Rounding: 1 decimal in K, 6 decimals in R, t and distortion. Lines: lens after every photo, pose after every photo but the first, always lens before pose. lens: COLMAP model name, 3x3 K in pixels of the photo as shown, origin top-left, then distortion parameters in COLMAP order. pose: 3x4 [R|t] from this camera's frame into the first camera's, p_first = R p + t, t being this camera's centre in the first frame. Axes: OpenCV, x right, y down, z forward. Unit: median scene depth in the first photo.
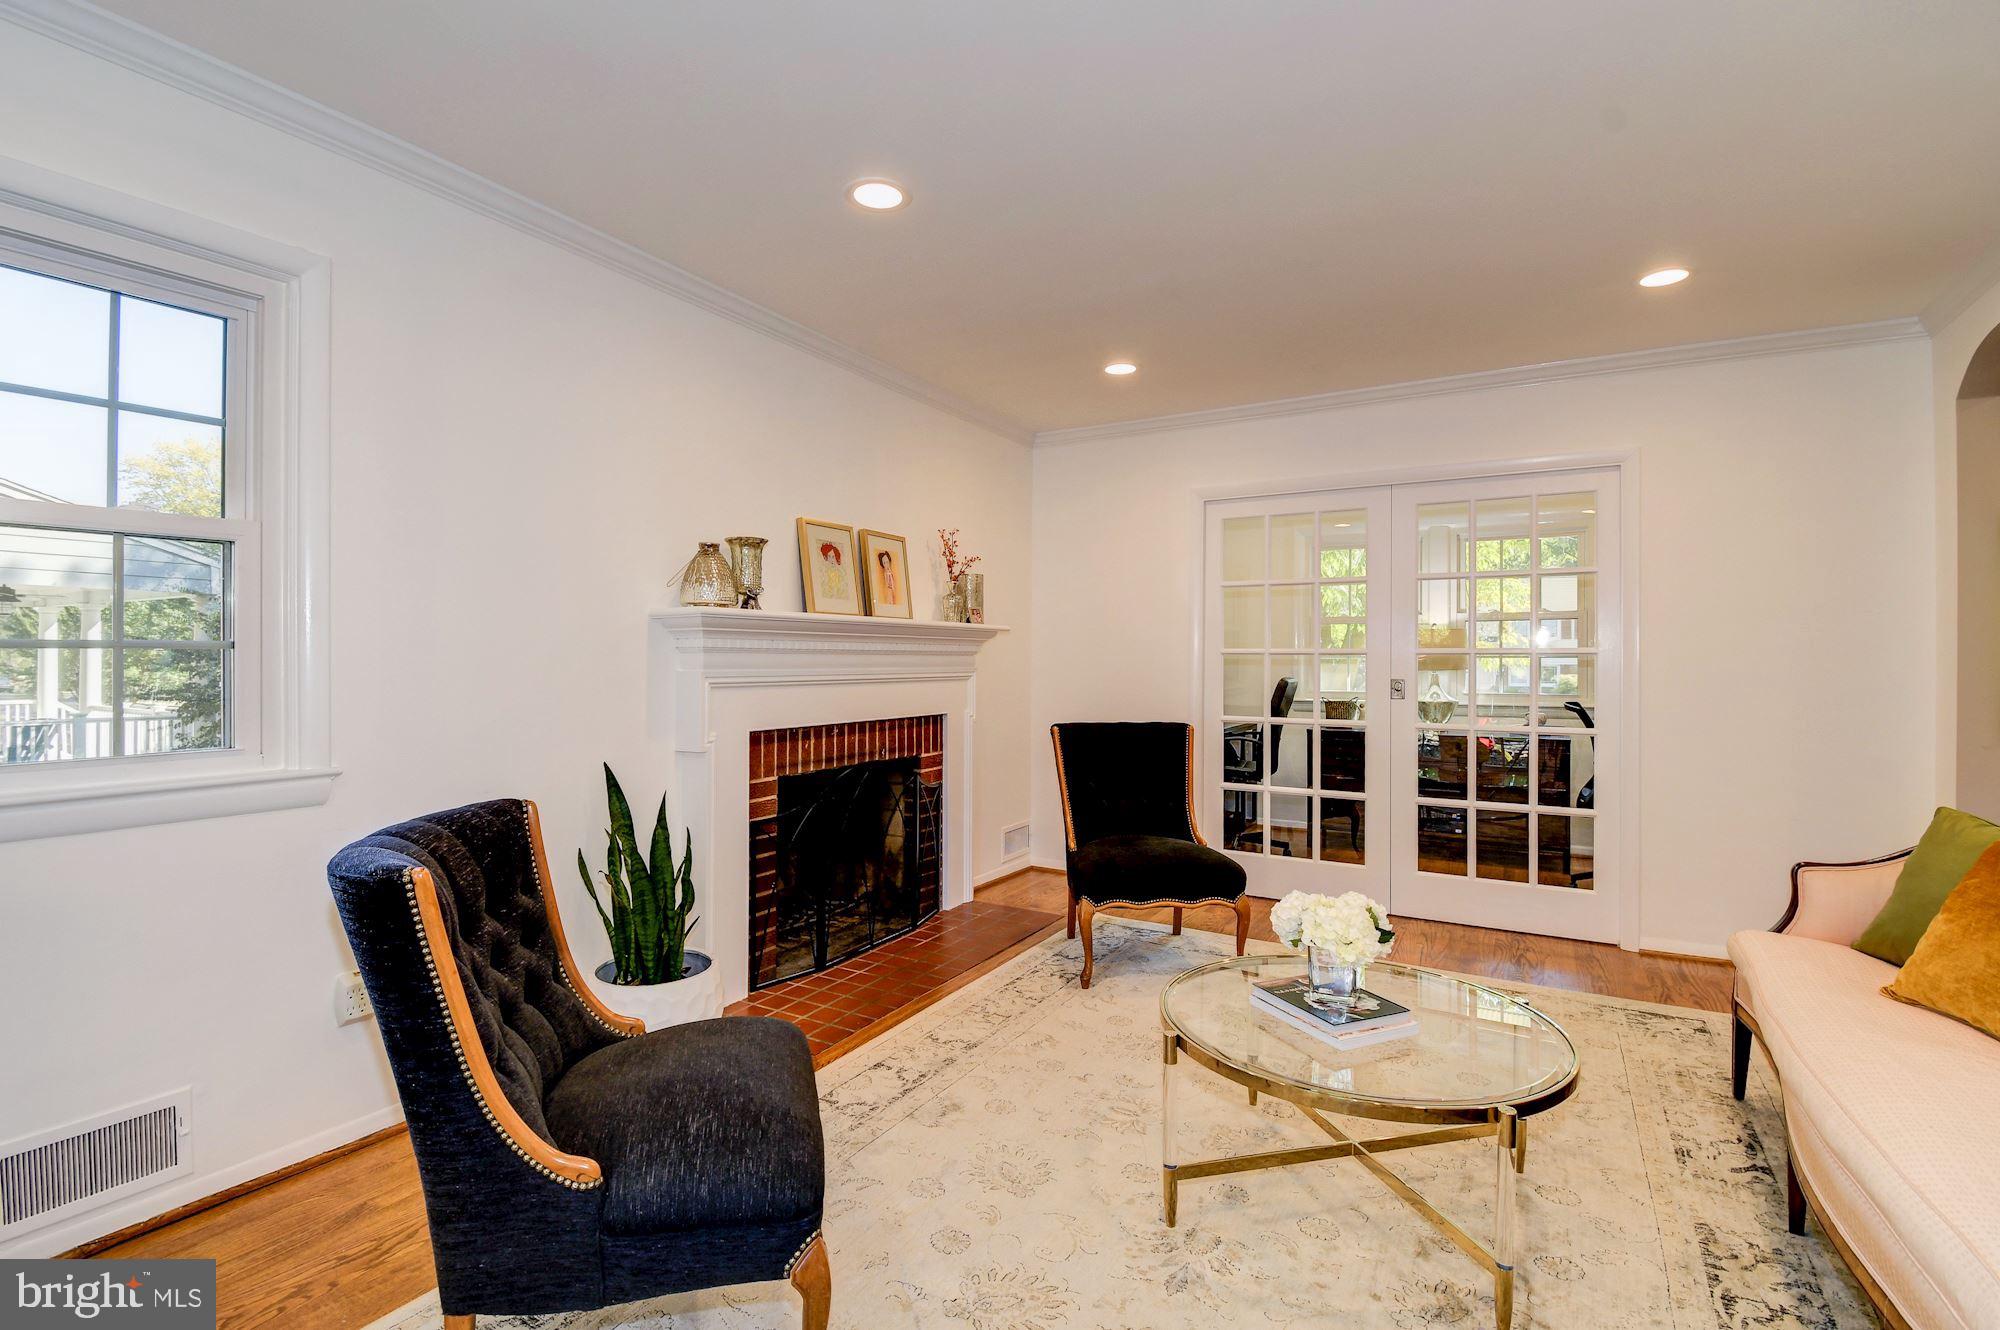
lens RADIAL K [[921.5, 0, 993.6], [0, 921.5, 660.4], [0, 0, 1]] dist [-0.004619, -0.000489]
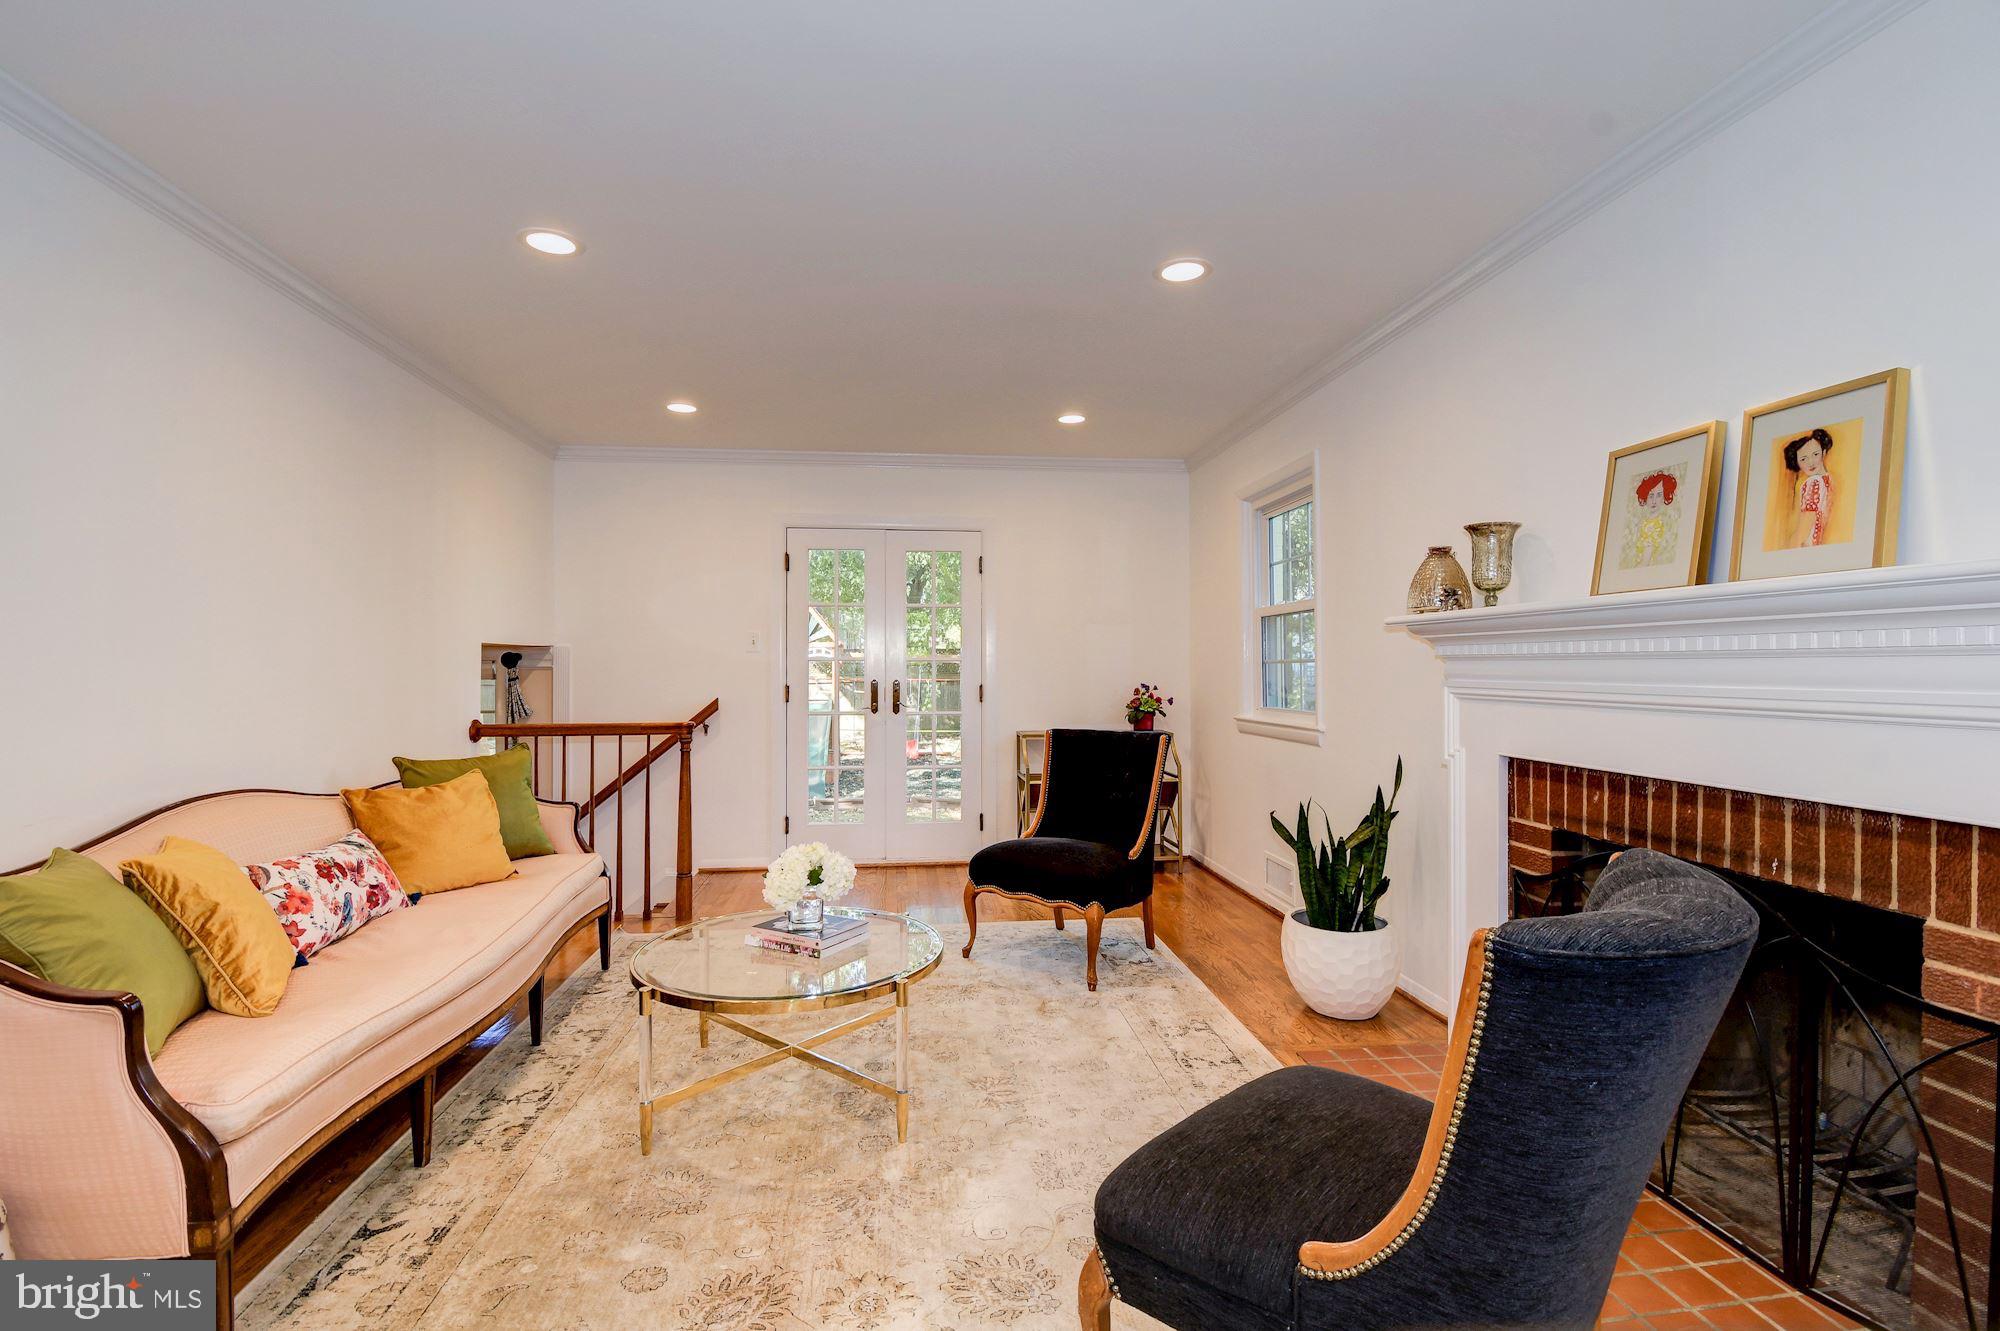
lens RADIAL K [[921.5, 0, 1002.4], [0, 921.5, 667.7], [0, 0, 1]] dist [-0.004619, -0.000489]
pose [[-0.792390, -0.001986, -0.610012, 0.538285], [-0.004317, 0.999988, 0.002353, -0.001063], [0.610000, 0.004498, -0.792389, 1.259930]]
